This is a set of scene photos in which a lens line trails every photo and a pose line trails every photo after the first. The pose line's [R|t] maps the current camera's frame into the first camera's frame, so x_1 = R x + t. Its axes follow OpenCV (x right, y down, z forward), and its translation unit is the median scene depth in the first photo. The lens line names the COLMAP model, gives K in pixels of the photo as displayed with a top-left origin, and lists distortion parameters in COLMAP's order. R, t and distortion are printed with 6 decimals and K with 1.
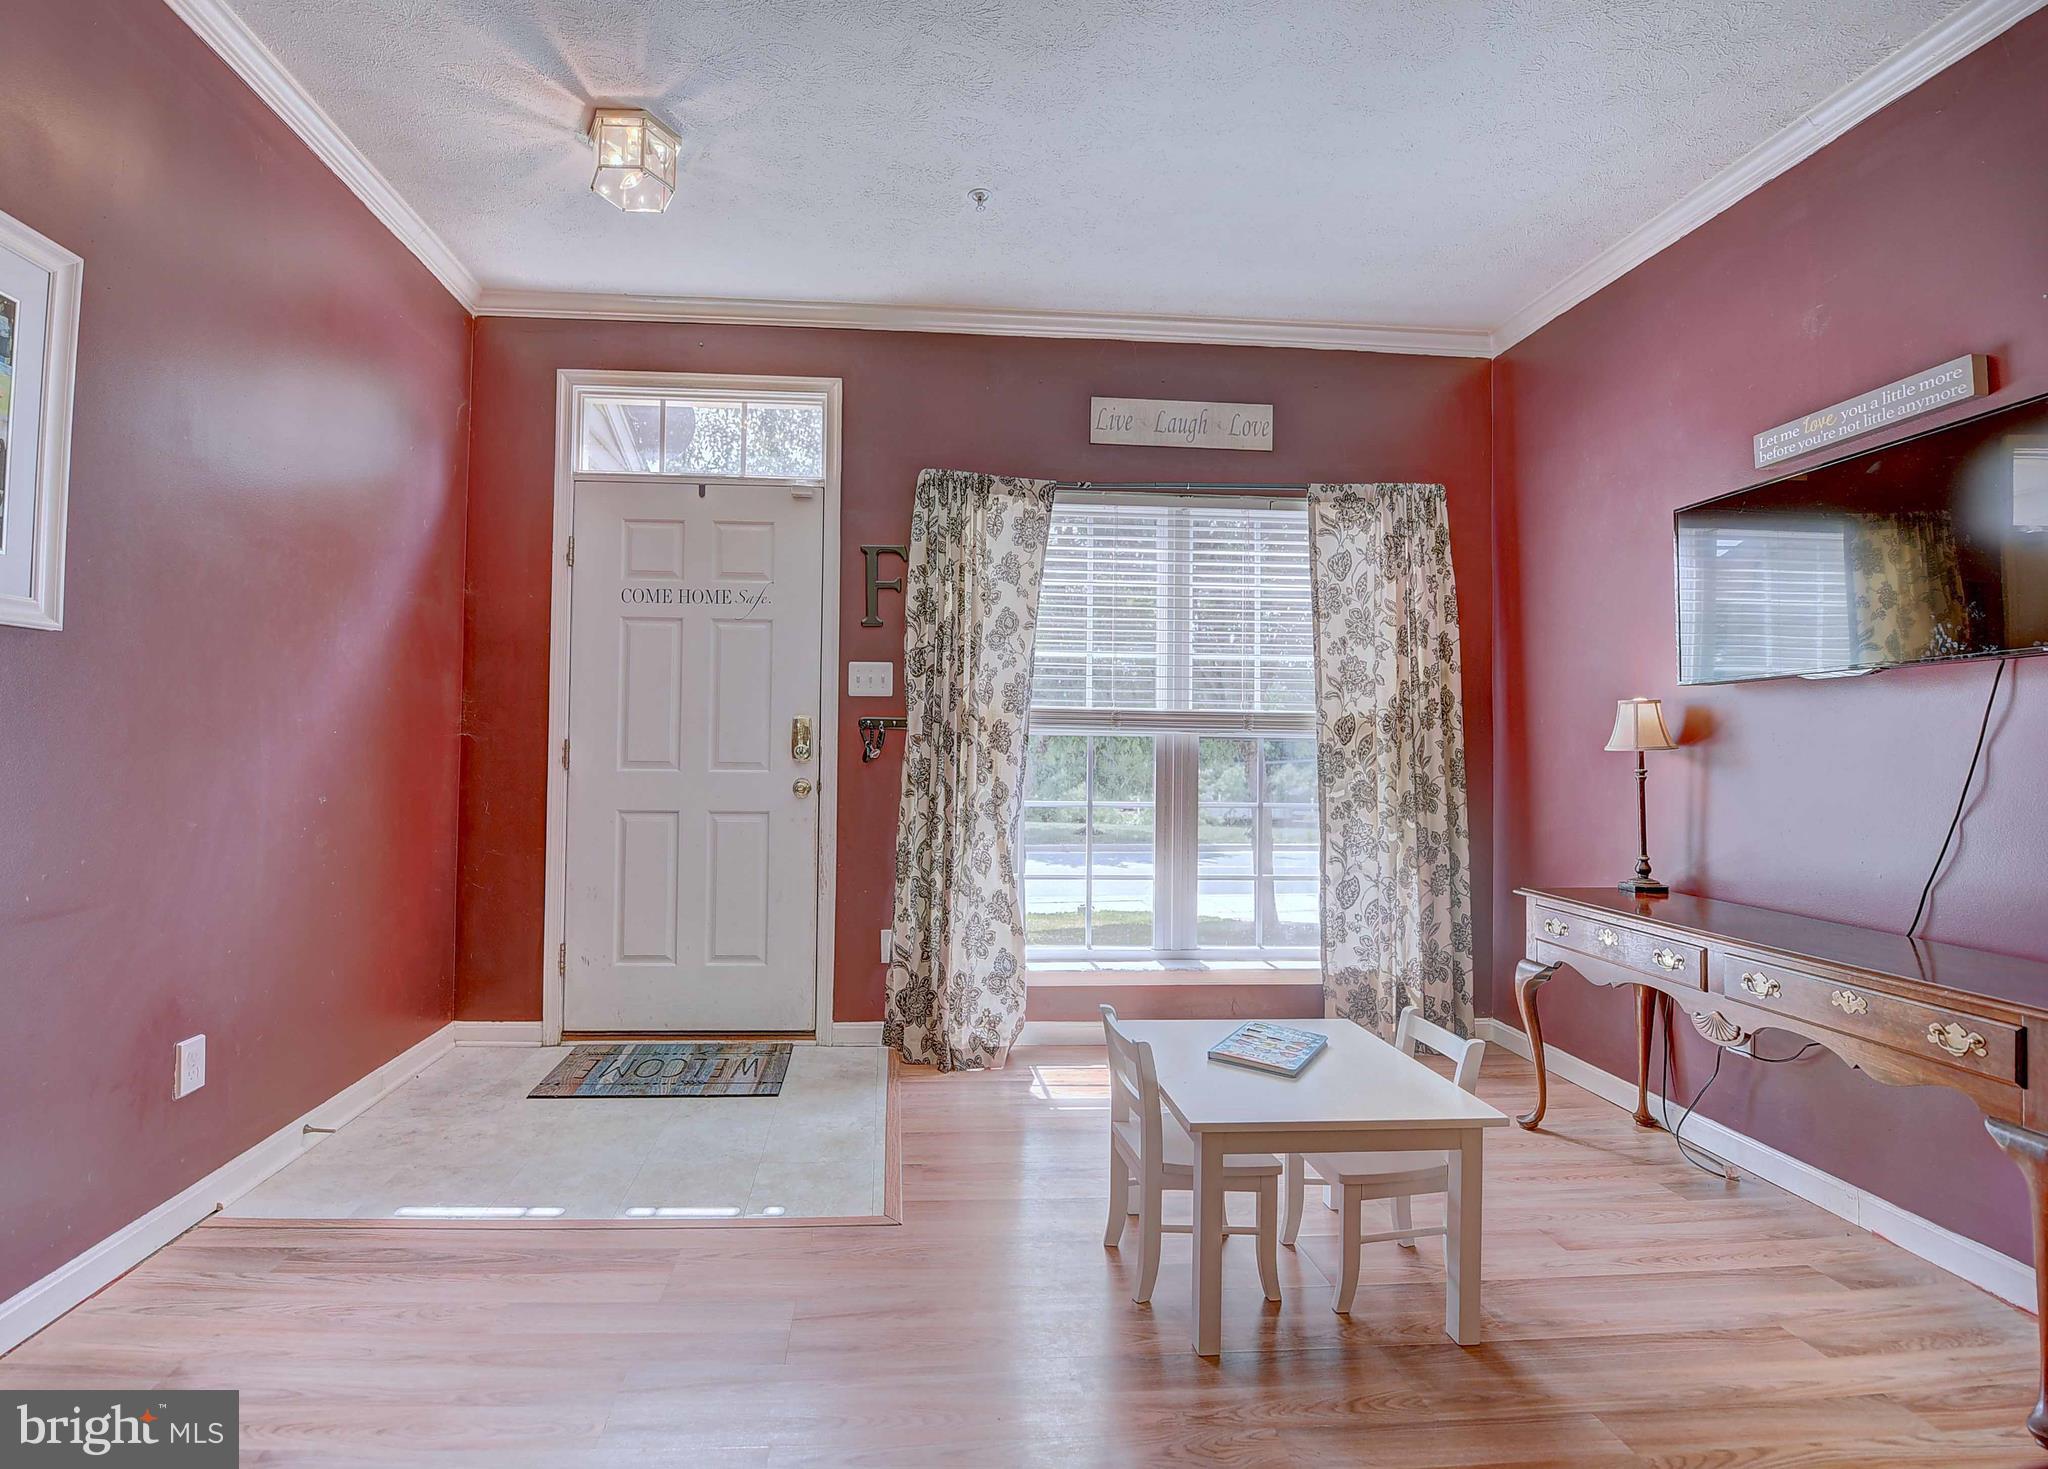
lens RADIAL K [[899.7, 0, 946.7], [0, 899.7, 720.6], [0, 0, 1]] dist [-0.015444, -0.000464]
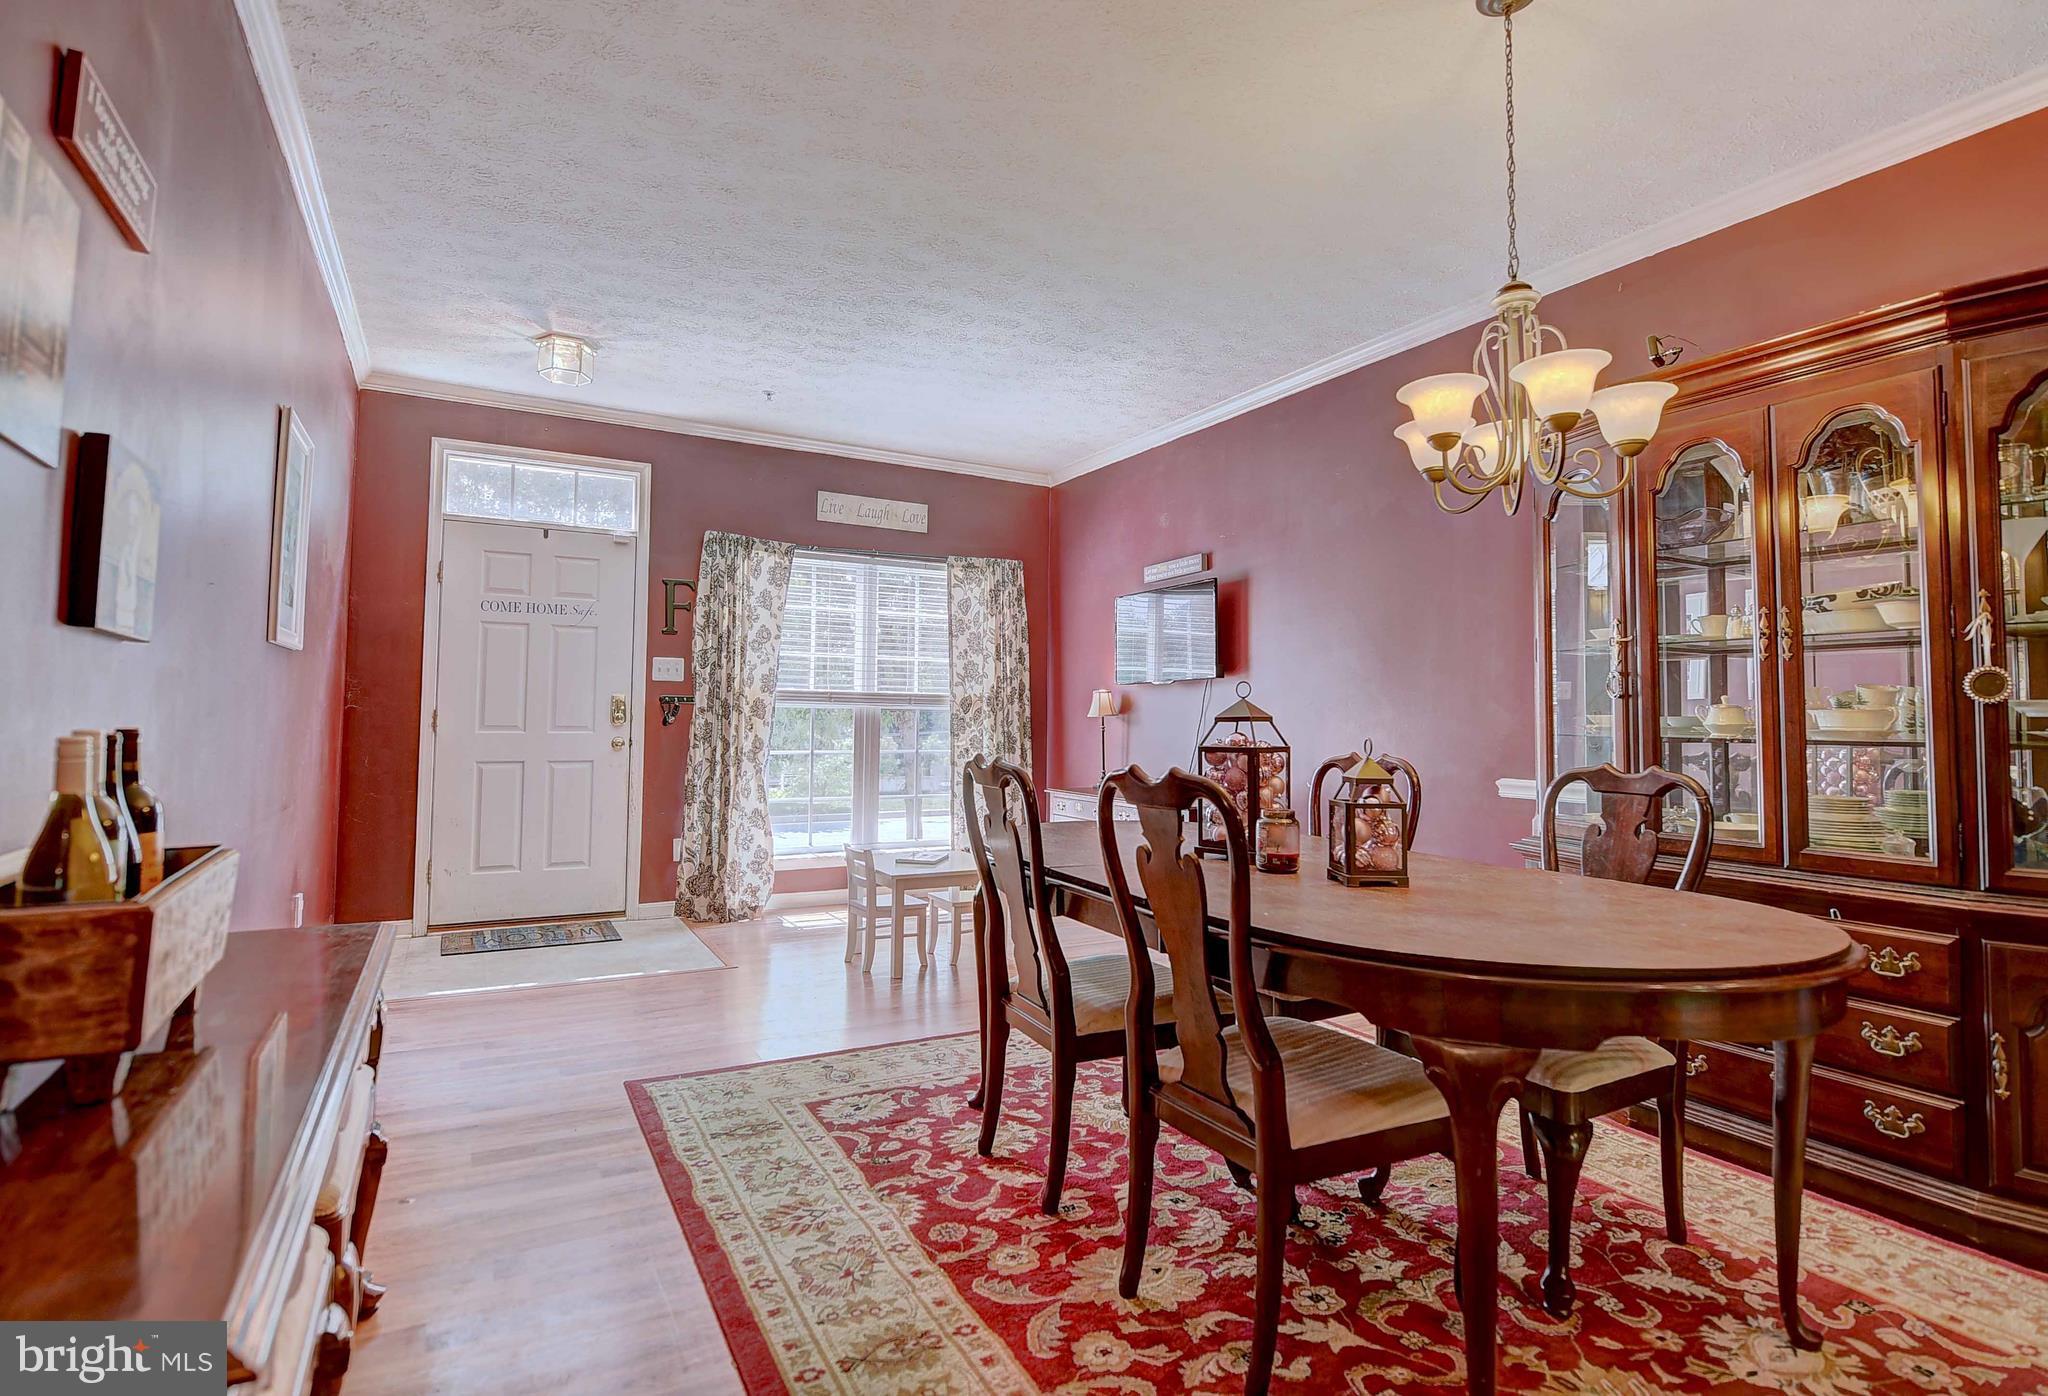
lens RADIAL K [[1001.1, 0, 1019.9], [0, 1001.1, 675.8], [0, 0, 1]] dist [-0.004390, -0.000931]
pose [[0.901866, 0.016390, 0.431706, -0.275090], [-0.011085, 0.999829, -0.014802, -0.017562], [-0.431875, 0.008564, 0.901893, -0.736253]]
